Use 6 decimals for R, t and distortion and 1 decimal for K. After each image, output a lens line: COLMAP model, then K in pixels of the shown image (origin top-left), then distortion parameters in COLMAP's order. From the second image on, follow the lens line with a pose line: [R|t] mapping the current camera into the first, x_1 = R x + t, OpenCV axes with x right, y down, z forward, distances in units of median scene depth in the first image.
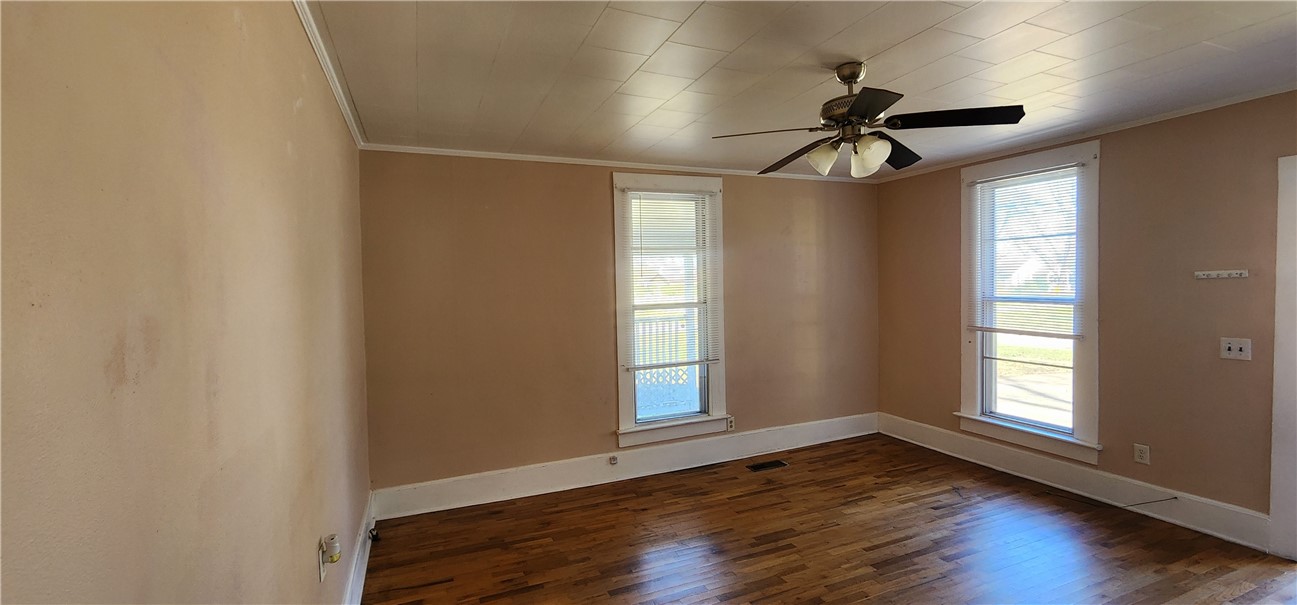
lens RADIAL K [[534.3, 0, 651.6], [0, 534.3, 304.2], [0, 0, 1]] dist [0.002078, 0.000869]
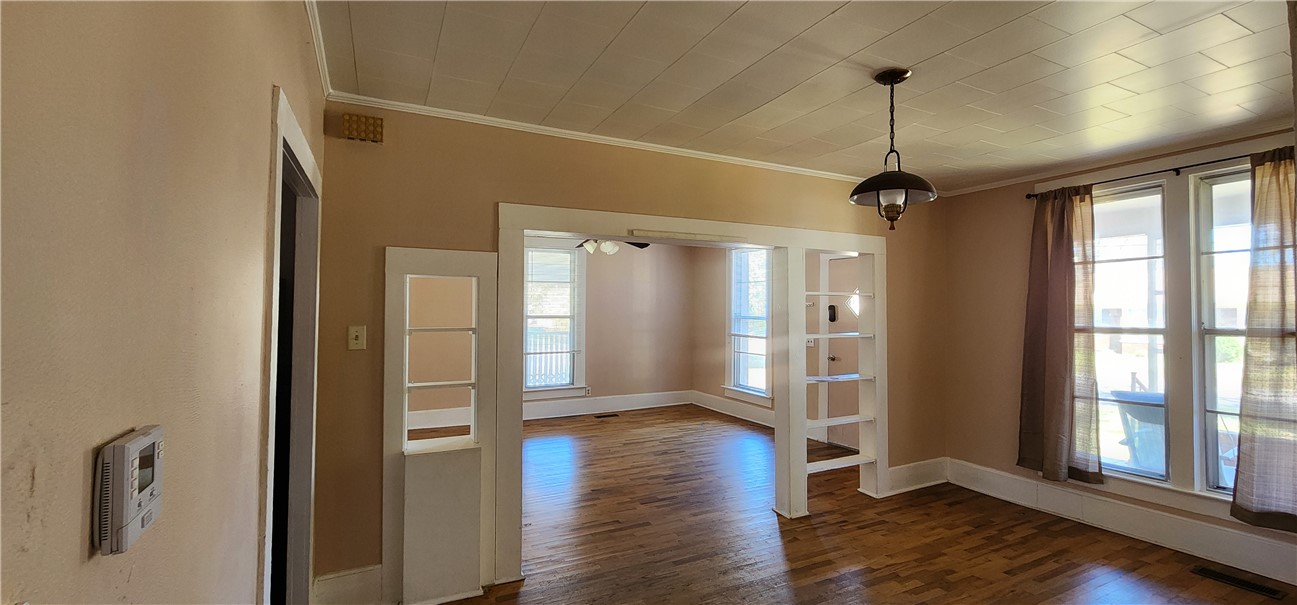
lens RADIAL K [[534.3, 0, 645.2], [0, 534.3, 300.4], [0, 0, 1]] dist [0.002078, 0.000869]
pose [[0.999105, 0.025968, 0.033382, 0.281179], [-0.023775, 0.997635, -0.064497, 0.053693], [-0.034978, 0.063646, 0.997359, -0.687138]]
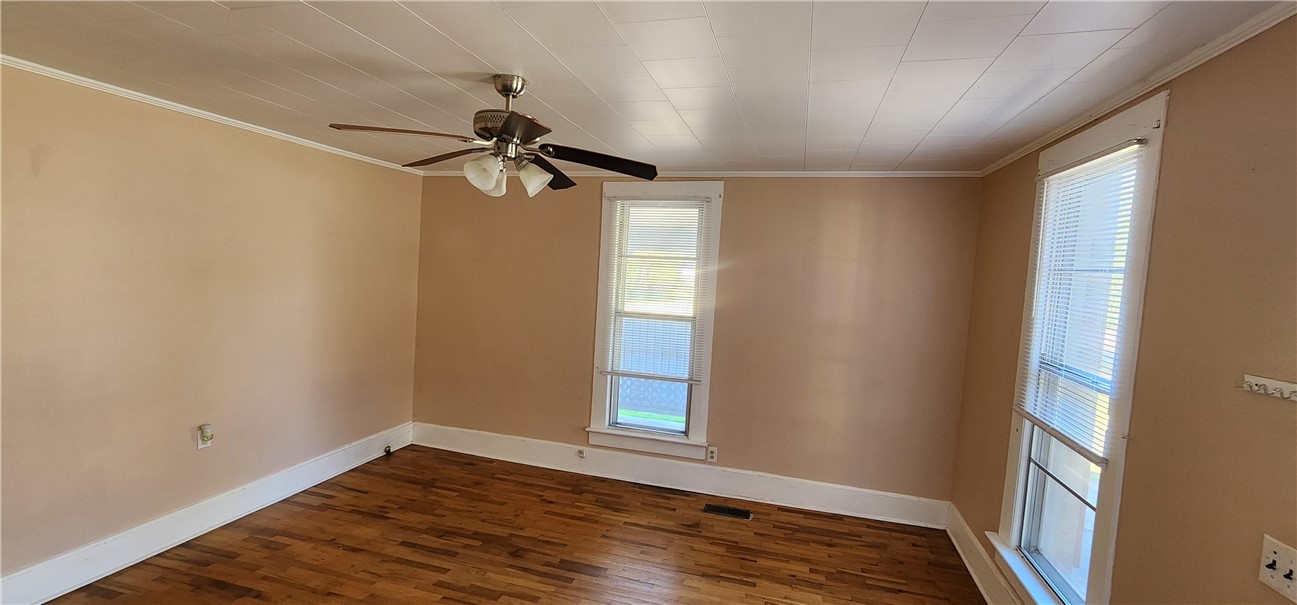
lens RADIAL K [[534.3, 0, 652.1], [0, 534.3, 307.1], [0, 0, 1]] dist [0.002078, 0.000869]
pose [[0.774973, 0.108068, -0.622686, 0.657560], [-0.094771, 0.994003, 0.054563, -0.069017], [0.624848, 0.016728, 0.780567, 0.246270]]
